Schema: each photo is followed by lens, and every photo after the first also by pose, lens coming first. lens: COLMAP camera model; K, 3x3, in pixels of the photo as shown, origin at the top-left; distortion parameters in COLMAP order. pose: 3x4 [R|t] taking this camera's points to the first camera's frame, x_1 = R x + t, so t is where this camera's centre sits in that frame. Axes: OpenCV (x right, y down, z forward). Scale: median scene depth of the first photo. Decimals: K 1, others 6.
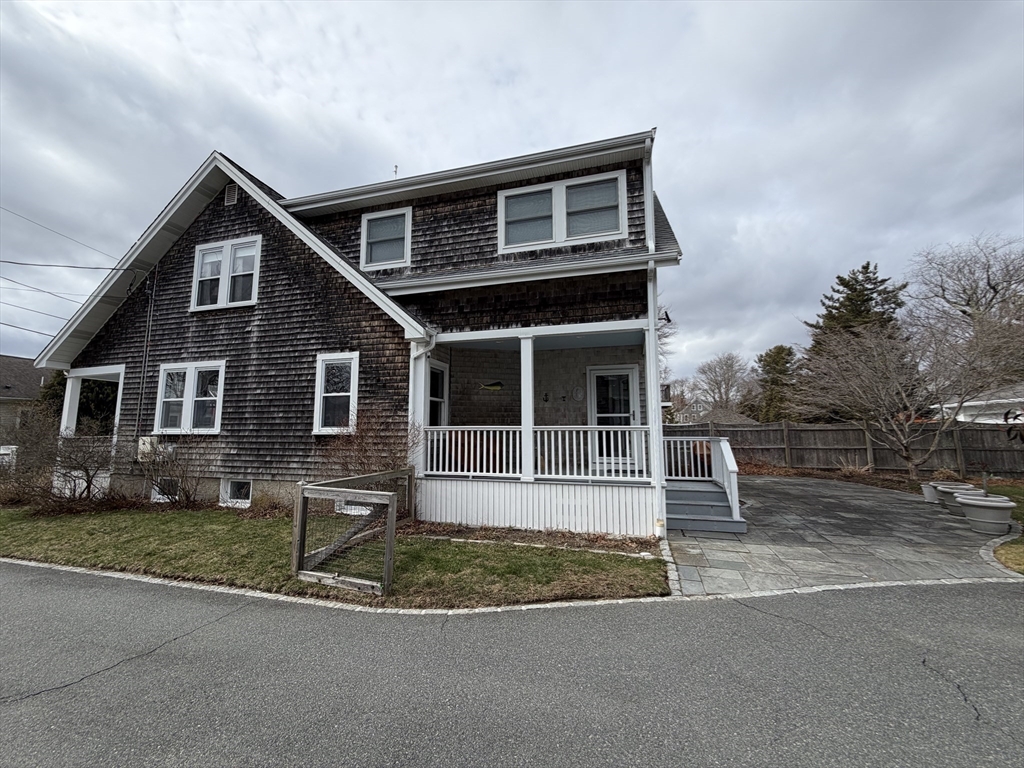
lens RADIAL K [[409.0, 0, 512.0], [0, 409.0, 384.0], [0, 0, 1]] dist [-0.000050, -0.000051]
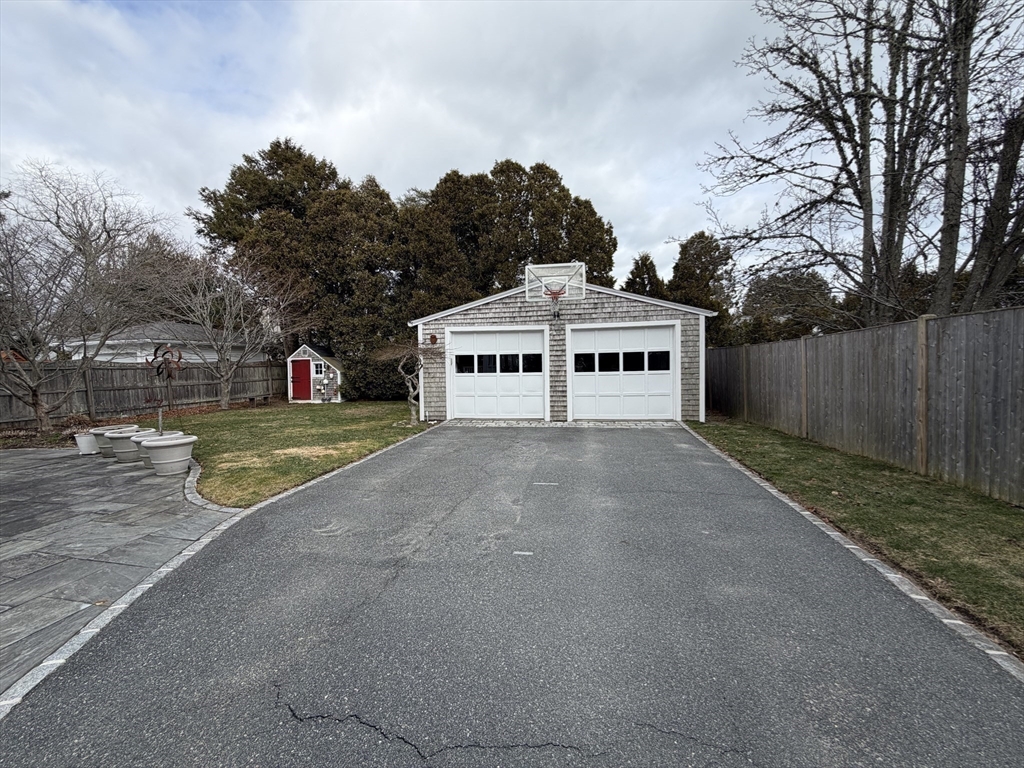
lens RADIAL K [[409.0, 0, 512.0], [0, 409.0, 384.0], [0, 0, 1]] dist [-0.000050, -0.000051]
pose [[-0.108188, -0.040549, 0.993303, 0.137444], [-0.092473, 0.995246, 0.030556, 0.050600], [-0.989820, -0.088548, -0.111424, 0.279424]]
